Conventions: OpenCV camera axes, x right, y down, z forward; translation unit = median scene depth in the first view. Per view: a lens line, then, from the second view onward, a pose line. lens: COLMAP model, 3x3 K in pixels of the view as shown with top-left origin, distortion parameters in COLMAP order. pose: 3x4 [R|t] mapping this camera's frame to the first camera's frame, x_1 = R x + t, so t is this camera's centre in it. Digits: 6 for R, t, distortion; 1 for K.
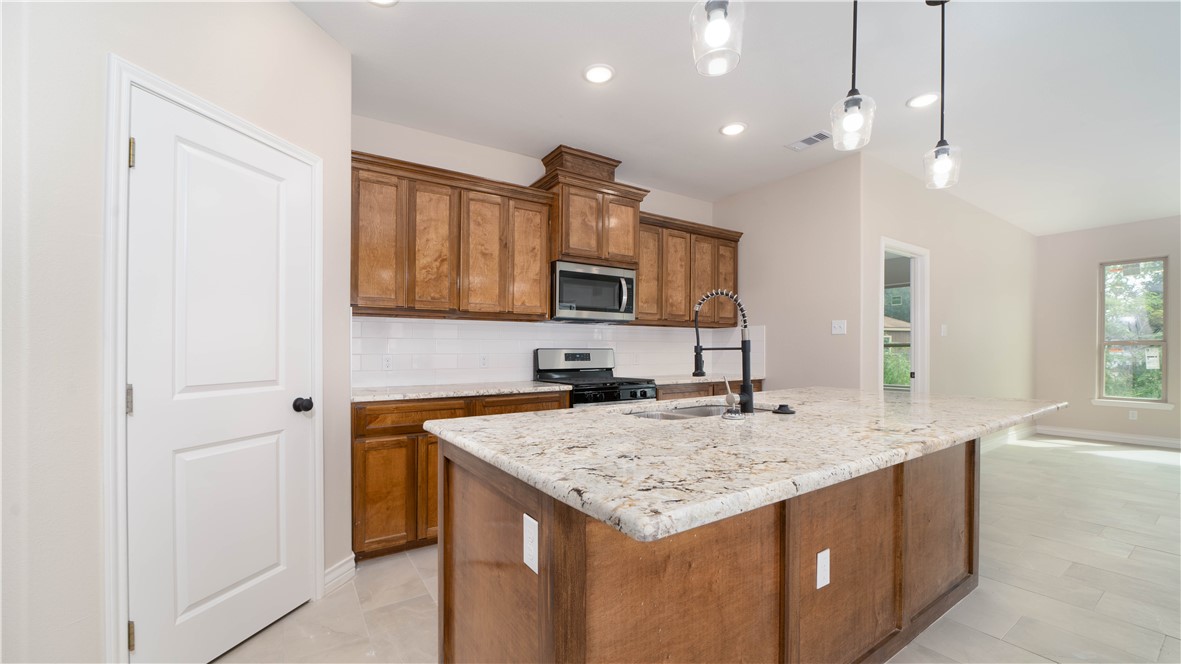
lens RADIAL K [[448.9, 0, 588.1], [0, 448.9, 358.1], [0, 0, 1]] dist [-0.011163, 0.000028]
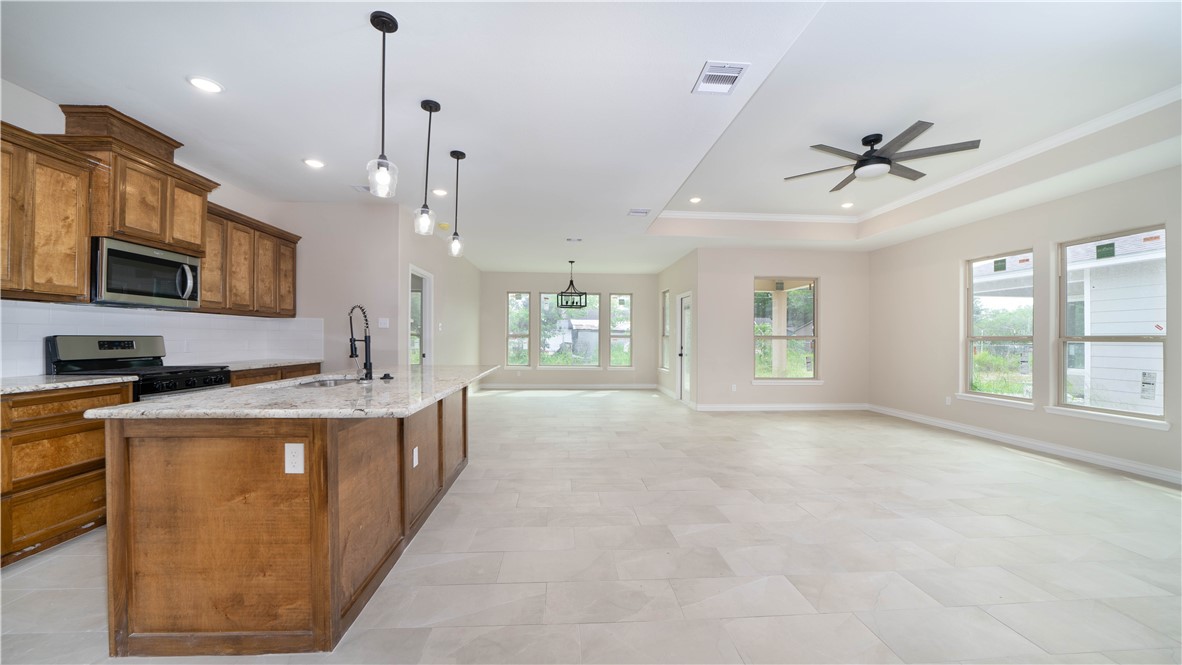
lens RADIAL K [[419.5, 0, 586.1], [0, 419.5, 334.3], [0, 0, 1]] dist [-0.024080, 0.000073]
pose [[0.496050, 0.016205, 0.868142, -0.266014], [0.001712, 0.999806, -0.019641, -0.006535], [-0.868292, 0.011229, 0.495926, -0.207548]]
